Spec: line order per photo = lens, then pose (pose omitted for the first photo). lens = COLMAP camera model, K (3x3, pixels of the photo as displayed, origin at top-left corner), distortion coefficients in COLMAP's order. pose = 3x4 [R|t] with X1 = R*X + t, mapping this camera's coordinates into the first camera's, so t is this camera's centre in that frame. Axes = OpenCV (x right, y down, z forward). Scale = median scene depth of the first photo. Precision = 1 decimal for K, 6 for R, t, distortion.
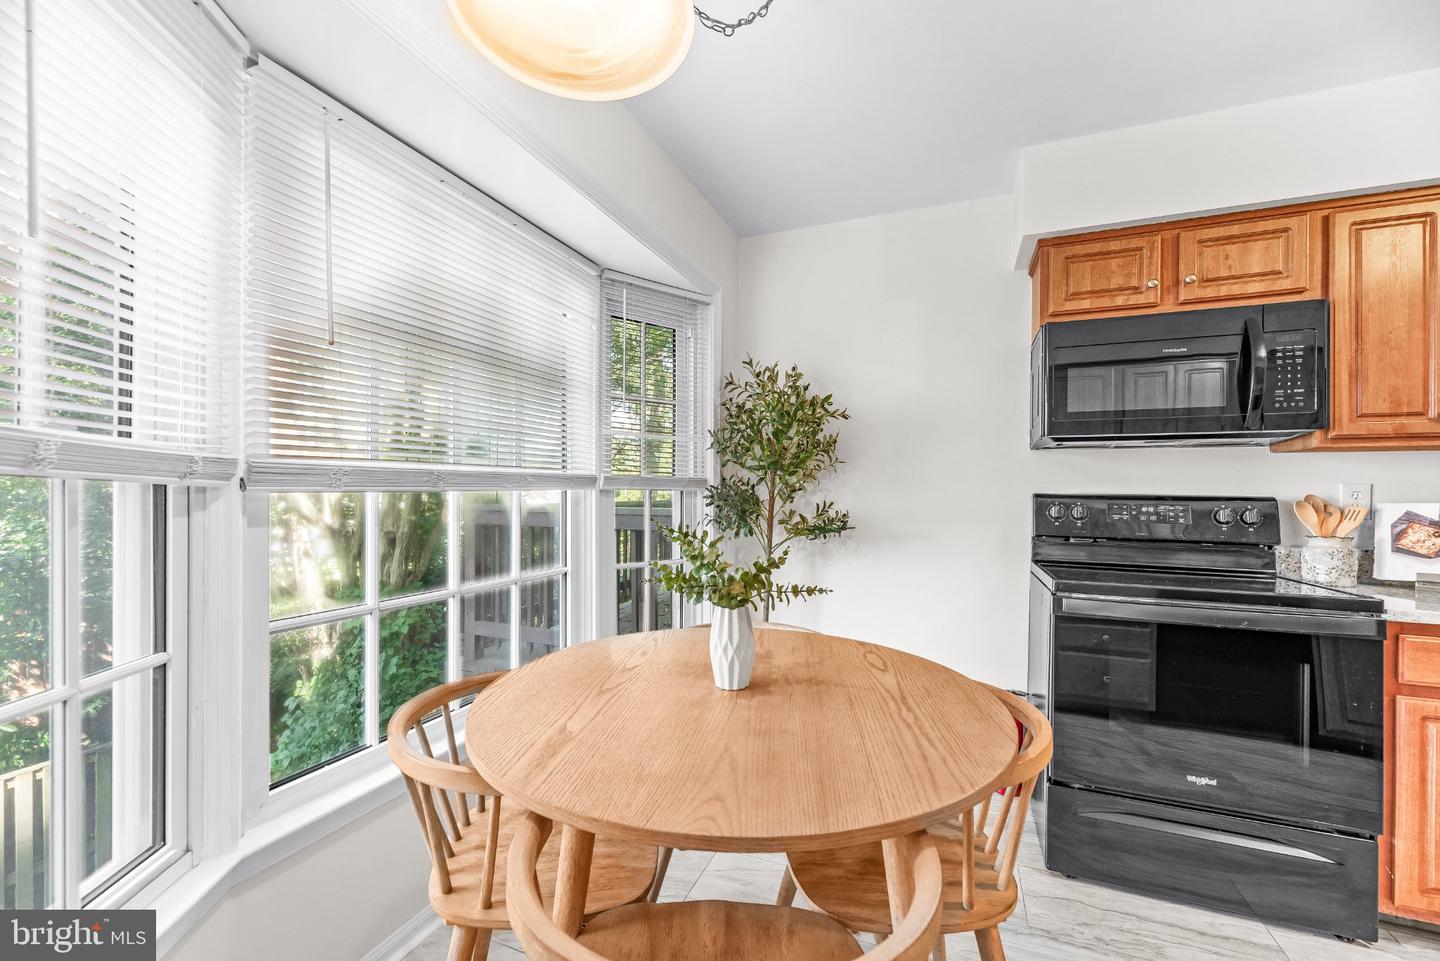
lens RADIAL K [[580.2, 0, 712.9], [0, 580.2, 493.4], [0, 0, 1]] dist [0.004088, -0.002980]
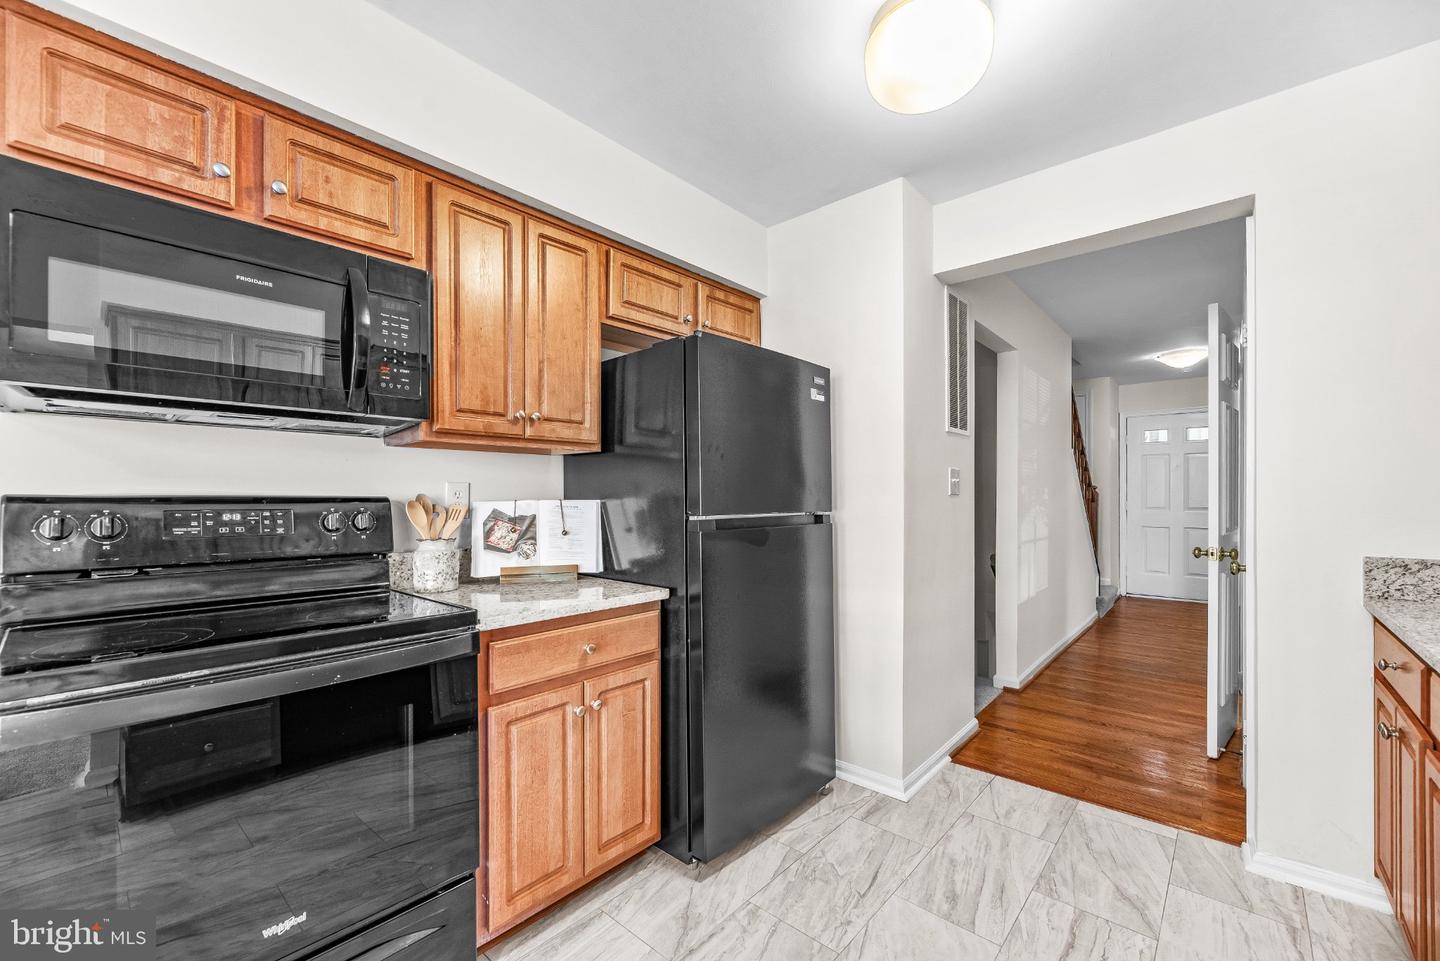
lens RADIAL K [[580.2, 0, 712.9], [0, 580.2, 493.4], [0, 0, 1]] dist [0.004088, -0.002980]
pose [[0.326957, -0.006706, 0.945015, 0.338121], [0.005148, 0.999973, 0.005315, -0.001221], [-0.945025, 0.003127, 0.326983, 0.285416]]
